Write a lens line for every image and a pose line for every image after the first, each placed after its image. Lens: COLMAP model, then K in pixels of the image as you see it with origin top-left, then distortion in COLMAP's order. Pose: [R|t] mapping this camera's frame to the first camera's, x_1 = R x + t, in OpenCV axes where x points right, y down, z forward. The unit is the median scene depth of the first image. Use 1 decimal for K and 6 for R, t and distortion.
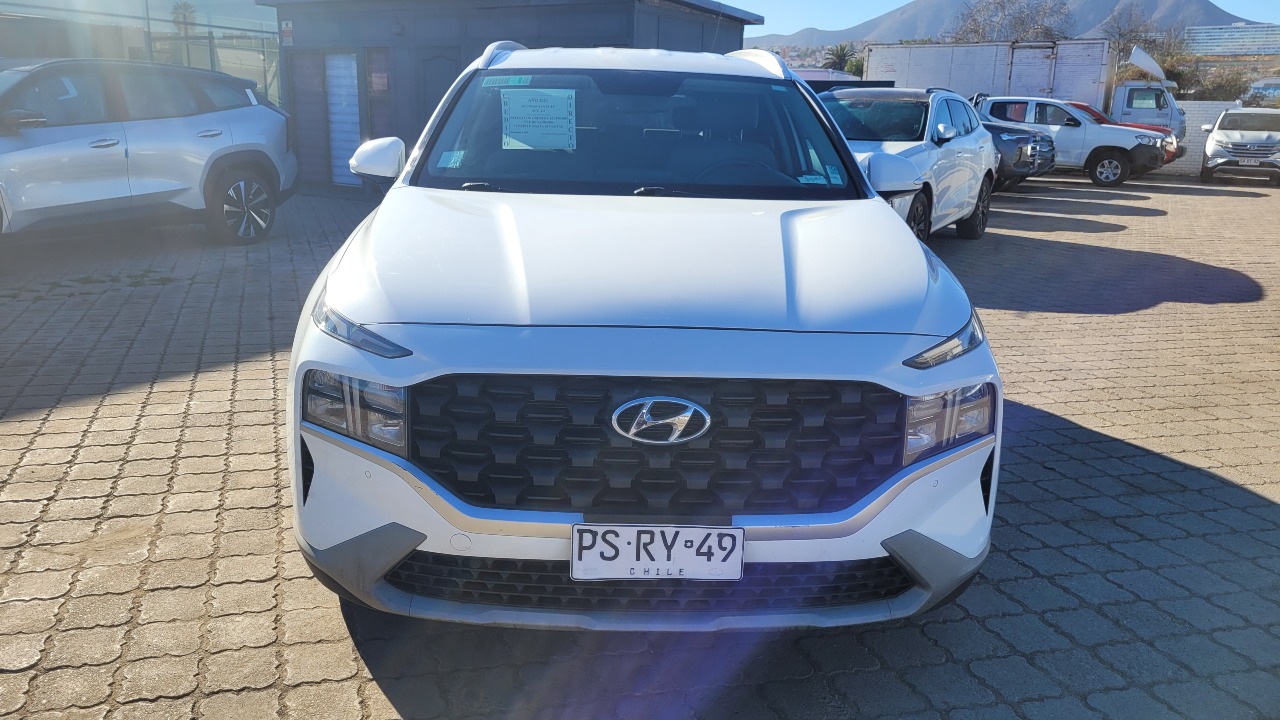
lens RADIAL K [[965.6, 0, 632.4], [0, 965.6, 361.5], [0, 0, 1]] dist [0.052222, -0.041782]
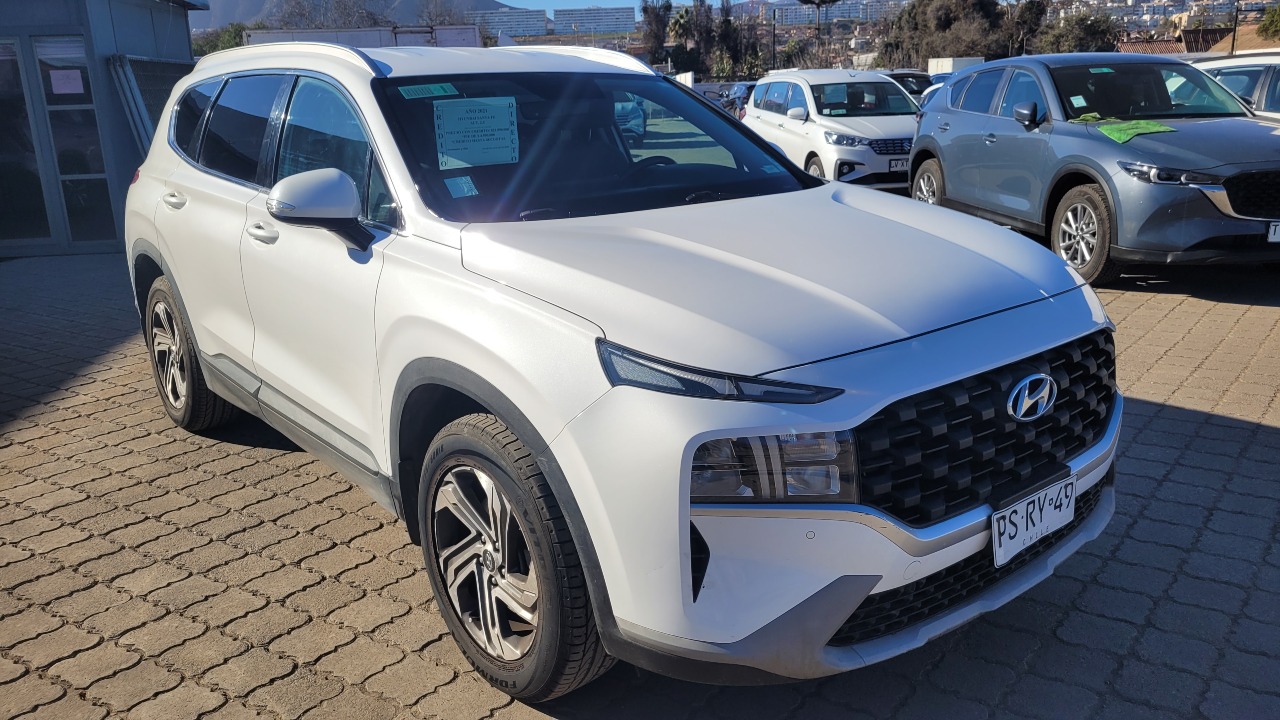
lens RADIAL K [[965.6, 0, 645.7], [0, 965.6, 372.0], [0, 0, 1]] dist [0.052222, -0.041782]
pose [[0.787540, -0.217075, 0.576767, -0.898585], [0.202700, 0.975077, 0.090211, -0.147473], [-0.581974, 0.045865, 0.811913, 0.353268]]
